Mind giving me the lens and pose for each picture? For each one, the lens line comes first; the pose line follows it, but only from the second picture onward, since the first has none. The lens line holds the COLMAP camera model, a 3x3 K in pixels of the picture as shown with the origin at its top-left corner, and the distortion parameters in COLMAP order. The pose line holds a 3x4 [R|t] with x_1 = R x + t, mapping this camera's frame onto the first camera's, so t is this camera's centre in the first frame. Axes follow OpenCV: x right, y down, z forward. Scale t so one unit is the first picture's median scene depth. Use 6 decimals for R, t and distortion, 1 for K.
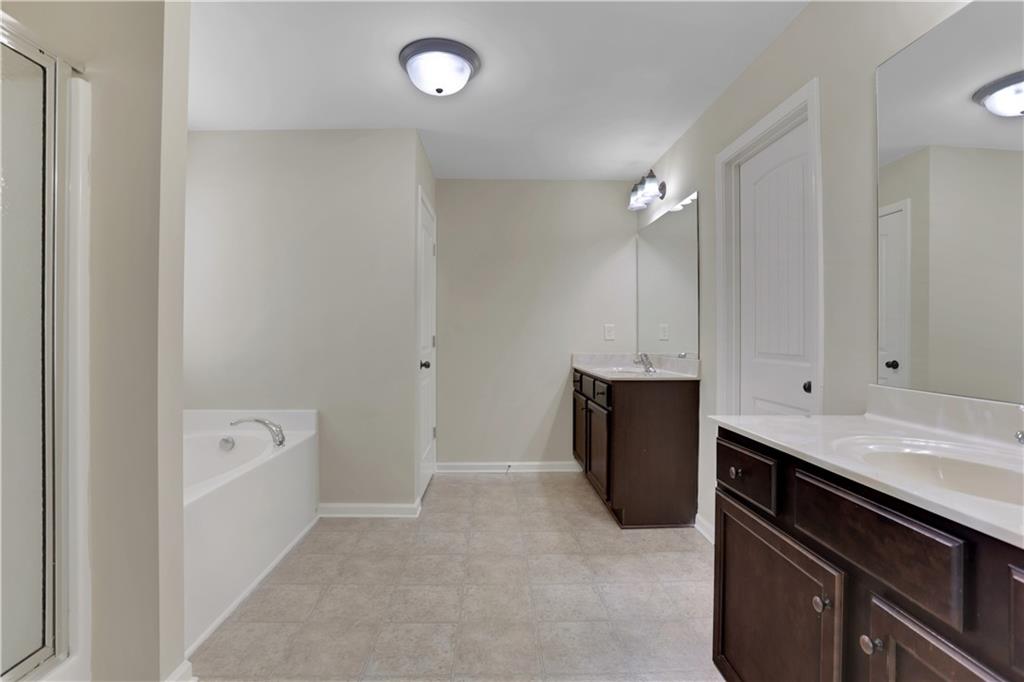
lens RADIAL K [[489.4, 0, 496.1], [0, 489.4, 333.4], [0, 0, 1]] dist [-0.061313, 0.026736]
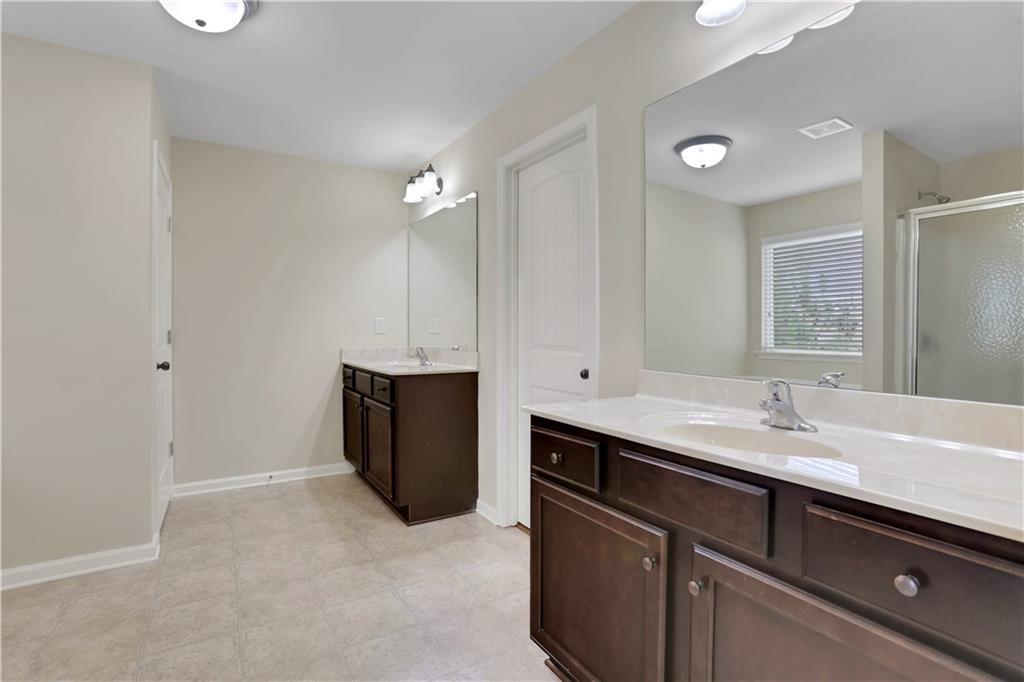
lens RADIAL K [[489.4, 0, 499.2], [0, 489.4, 331.1], [0, 0, 1]] dist [-0.061313, 0.026736]
pose [[0.865506, -0.003893, 0.500884, -0.068063], [-0.000933, 0.999956, 0.009384, -0.000962], [-0.500898, -0.008589, 0.865463, 0.056435]]
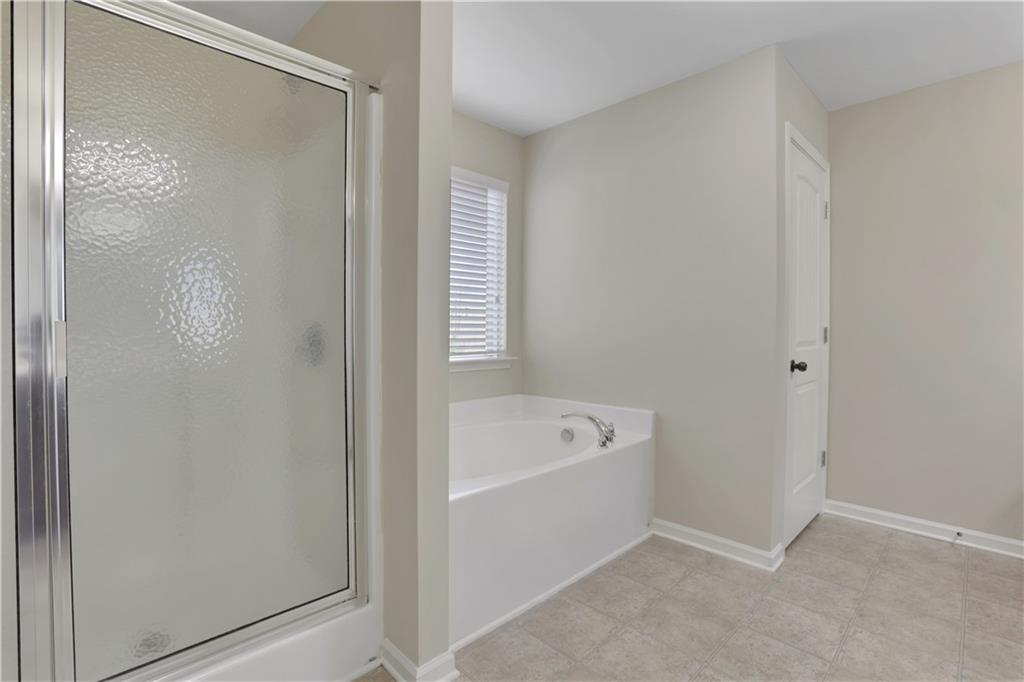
lens RADIAL K [[473.3, 0, 507.9], [0, 473.3, 339.4], [0, 0, 1]] dist [-0.032451, 0.007718]
pose [[0.689559, 0.012828, -0.724116, 0.072014], [0.003457, 0.999773, 0.021003, 0.008621], [0.724221, -0.016987, 0.689359, 0.234848]]
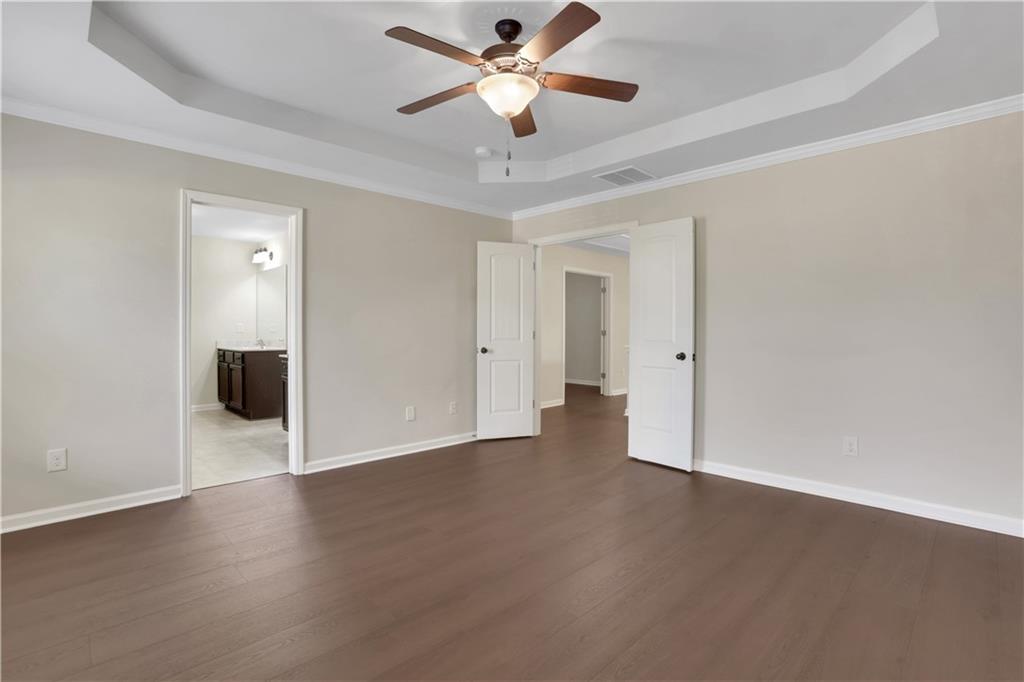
lens RADIAL K [[489.4, 0, 494.7], [0, 489.4, 339.0], [0, 0, 1]] dist [-0.061313, 0.026736]
pose [[0.737752, -0.007194, 0.675034, -0.359212], [-0.009168, 0.999744, 0.020675, -0.008979], [-0.675010, -0.021442, 0.737497, -1.227016]]
